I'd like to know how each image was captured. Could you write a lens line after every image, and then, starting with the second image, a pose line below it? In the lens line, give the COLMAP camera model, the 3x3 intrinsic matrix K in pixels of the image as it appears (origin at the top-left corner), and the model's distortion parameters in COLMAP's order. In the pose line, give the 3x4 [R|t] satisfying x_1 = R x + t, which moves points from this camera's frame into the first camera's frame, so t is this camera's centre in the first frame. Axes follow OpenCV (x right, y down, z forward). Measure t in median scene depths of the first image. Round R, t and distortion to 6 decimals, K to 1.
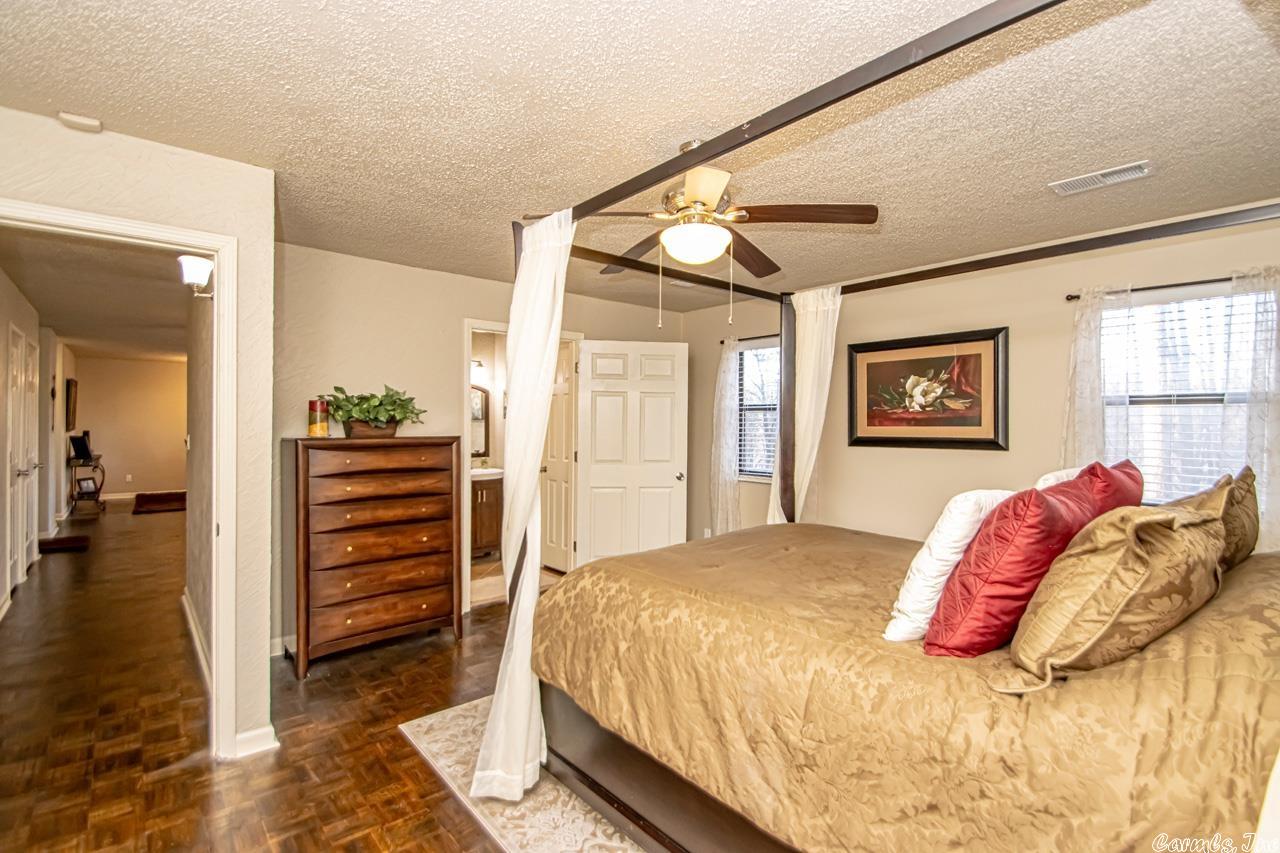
lens RADIAL K [[590.6, 0, 640.0], [0, 590.6, 426.5], [0, 0, 1]] dist [0.003782, -0.014079]
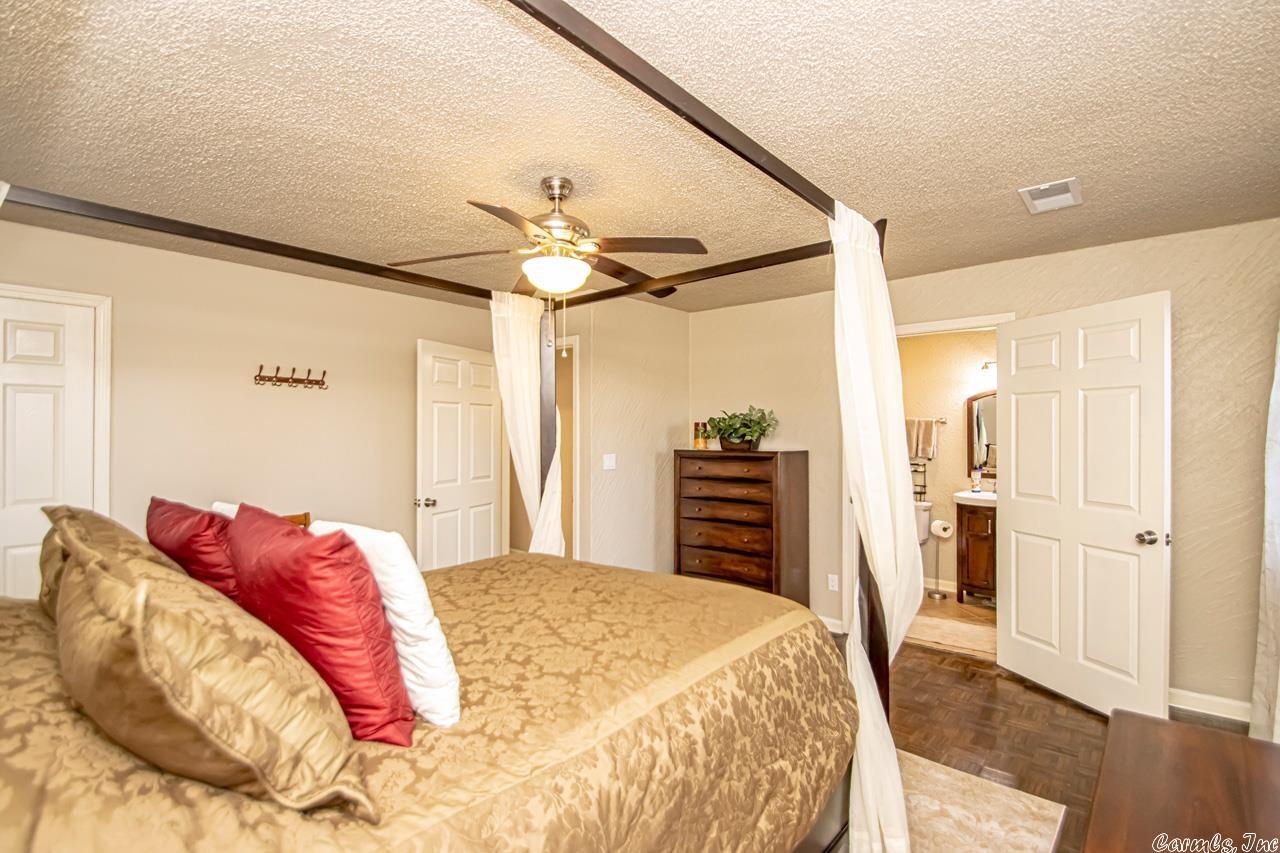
lens RADIAL K [[590.6, 0, 640.0], [0, 590.6, 426.5], [0, 0, 1]] dist [0.003782, -0.014079]
pose [[0.135000, -0.019237, -0.990659, 0.743279], [-0.005220, 0.999784, -0.020126, -0.005978], [0.990832, 0.007889, 0.134871, 0.637192]]
